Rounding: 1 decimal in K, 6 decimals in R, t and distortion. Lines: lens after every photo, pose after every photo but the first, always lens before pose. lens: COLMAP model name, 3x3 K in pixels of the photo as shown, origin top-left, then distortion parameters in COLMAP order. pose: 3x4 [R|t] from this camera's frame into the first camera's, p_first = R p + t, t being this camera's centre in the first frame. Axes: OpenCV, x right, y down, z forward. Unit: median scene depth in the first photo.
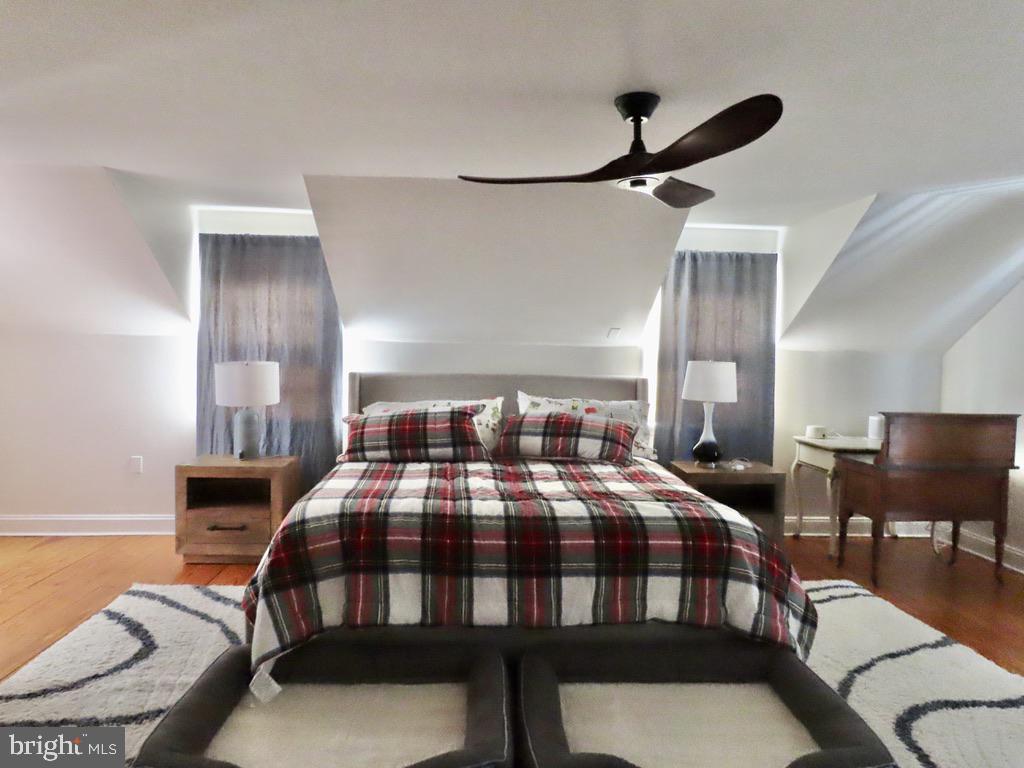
lens RADIAL K [[668.3, 0, 512.0], [0, 668.3, 384.0], [0, 0, 1]] dist [0.001506, -0.000201]
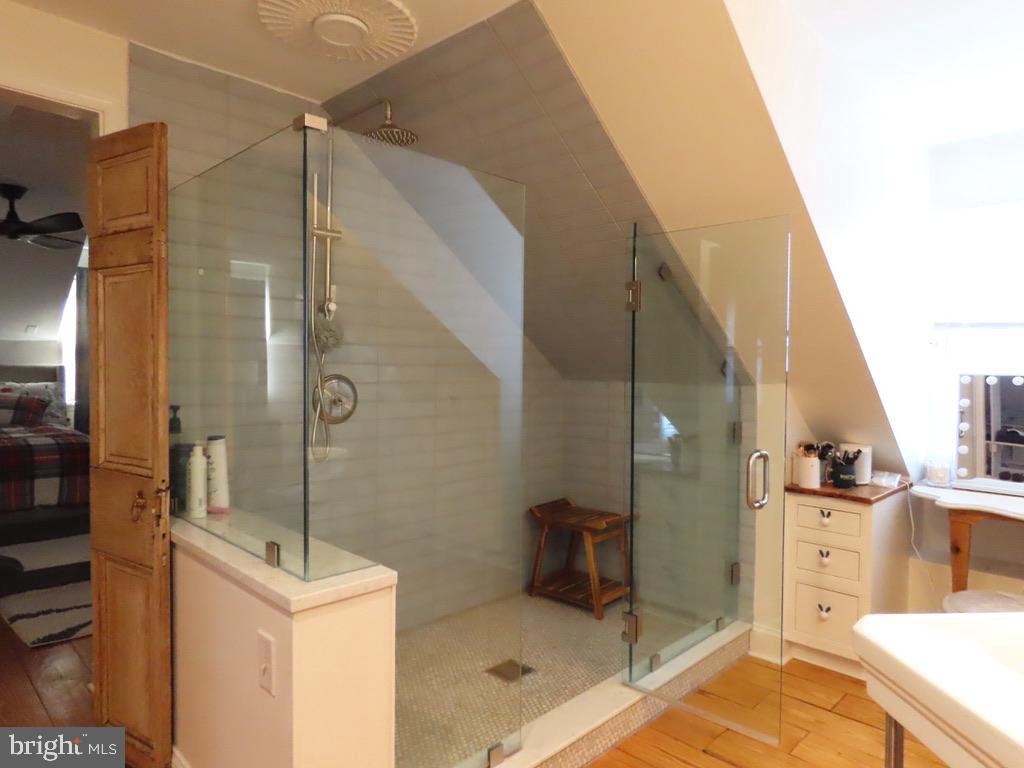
lens RADIAL K [[668.3, 0, 512.0], [0, 668.3, 384.0], [0, 0, 1]] dist [0.001506, -0.000201]
pose [[0.758177, -0.031813, 0.651272, 0.022056], [0.033312, 0.999395, 0.010038, 0.053777], [-0.651197, 0.014084, 0.758778, -0.665770]]
